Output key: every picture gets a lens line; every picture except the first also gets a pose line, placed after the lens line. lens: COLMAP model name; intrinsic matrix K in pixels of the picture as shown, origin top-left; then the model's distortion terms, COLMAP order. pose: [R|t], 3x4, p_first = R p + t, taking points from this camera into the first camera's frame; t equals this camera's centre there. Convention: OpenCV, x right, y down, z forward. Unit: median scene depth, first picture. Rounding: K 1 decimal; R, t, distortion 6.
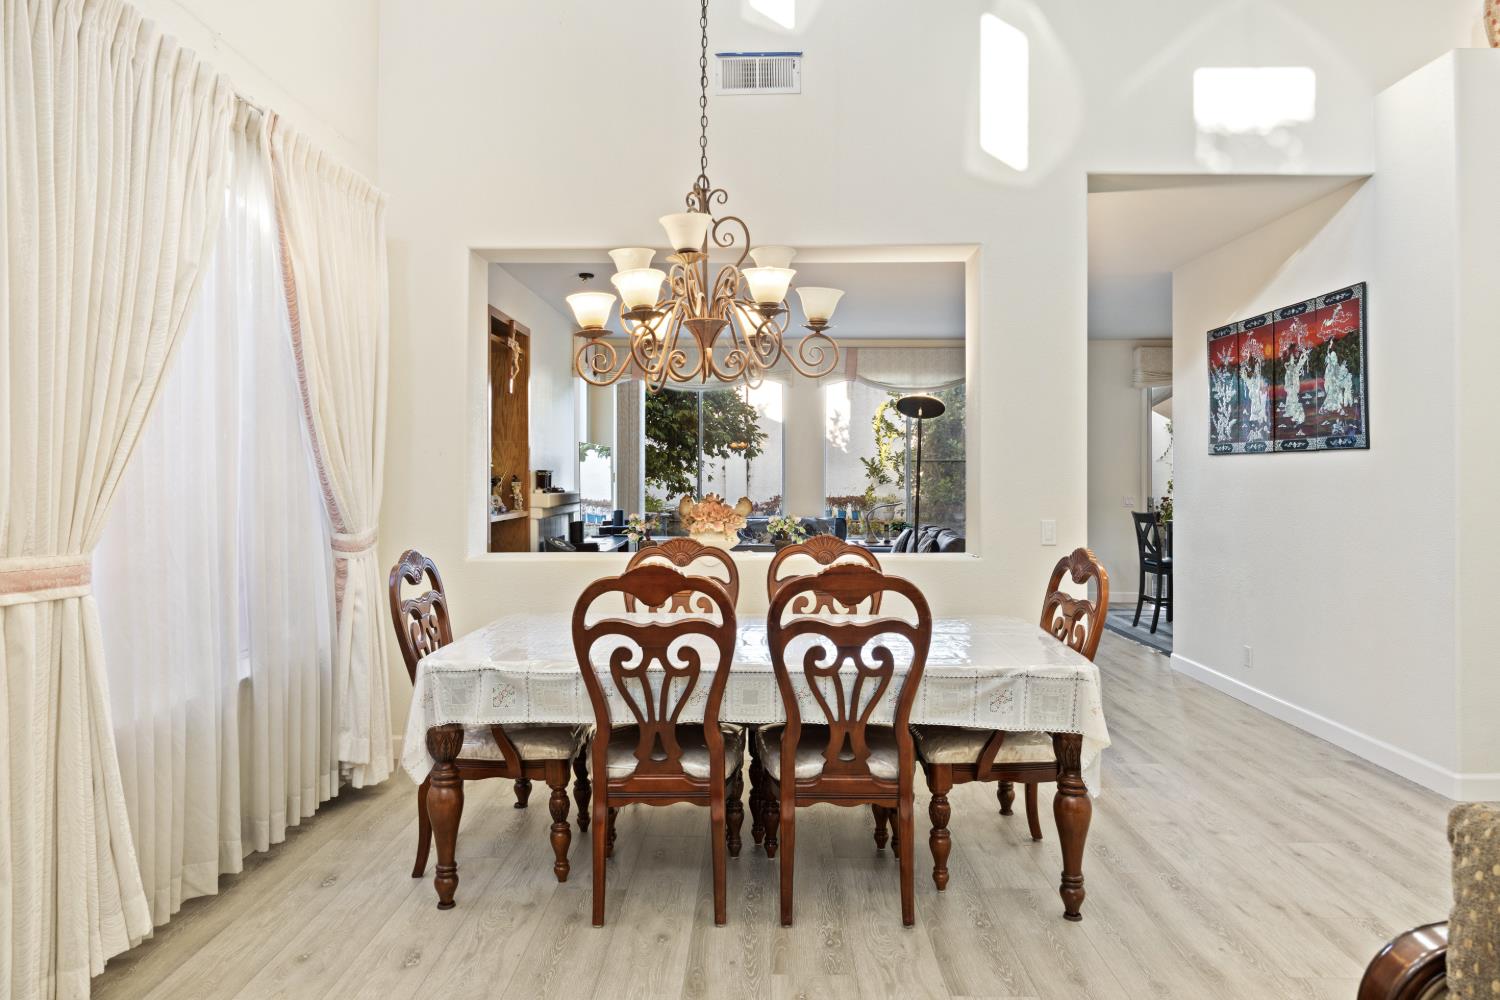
lens RADIAL K [[934.1, 0, 729.3], [0, 934.1, 477.6], [0, 0, 1]] dist [-0.010797, -0.001022]
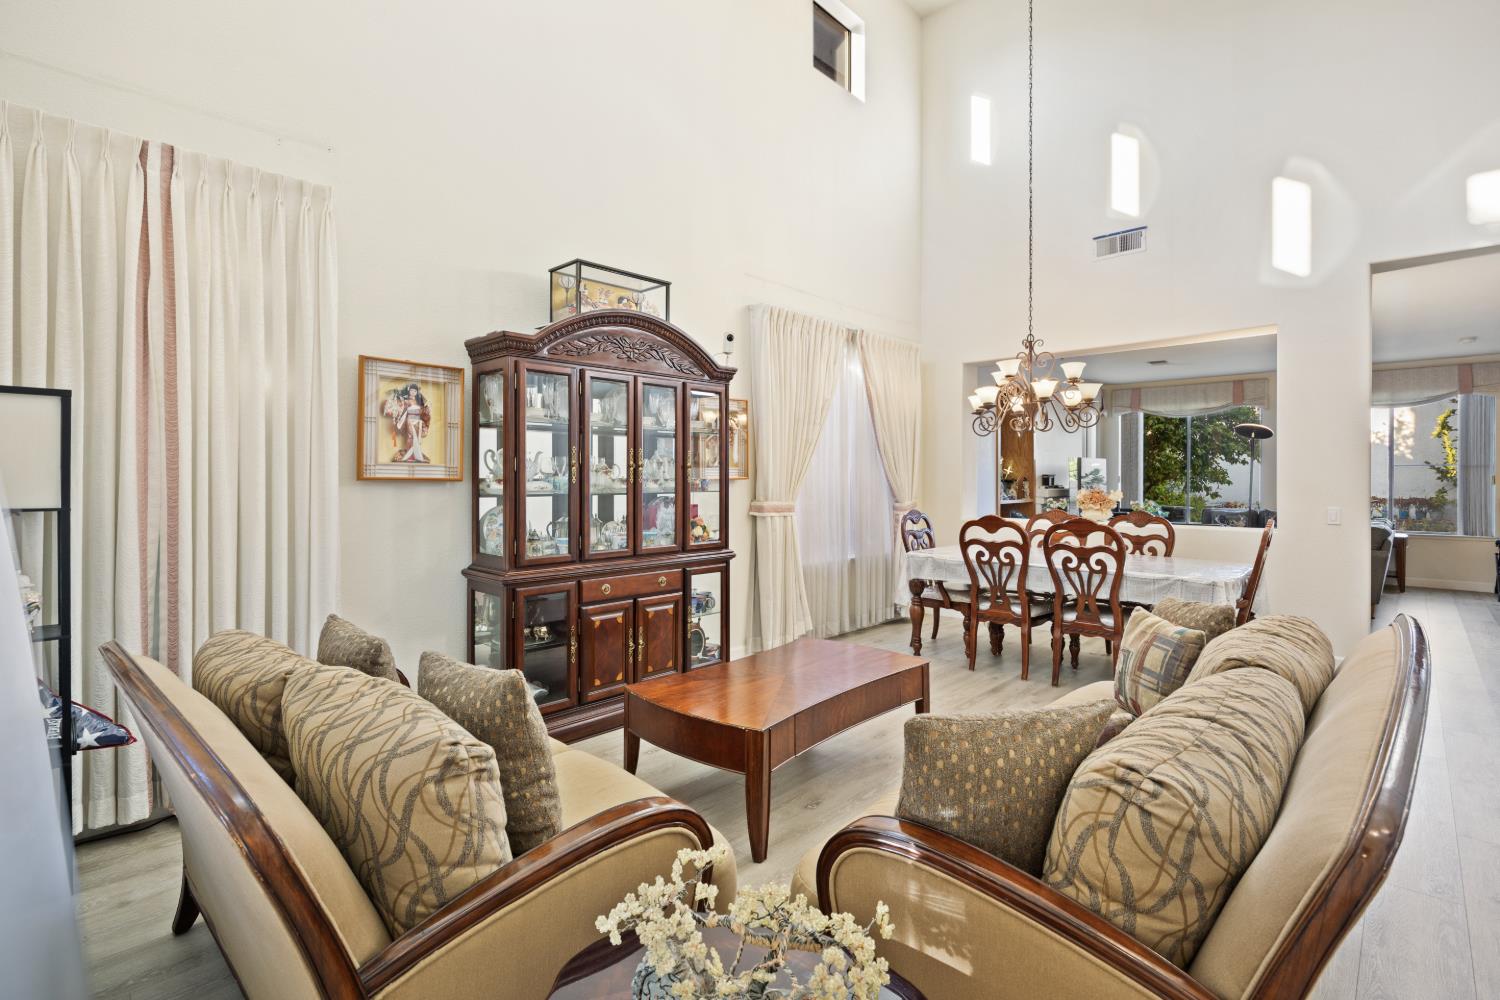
lens RADIAL K [[722.8, 0, 739.9], [0, 722.8, 487.7], [0, 0, 1]] dist [-0.019753, 0.000003]
pose [[0.732516, 0.010918, -0.680662, 0.645100], [-0.004108, 0.999924, 0.011618, 0.006721], [0.680738, -0.005714, 0.732505, -0.694926]]
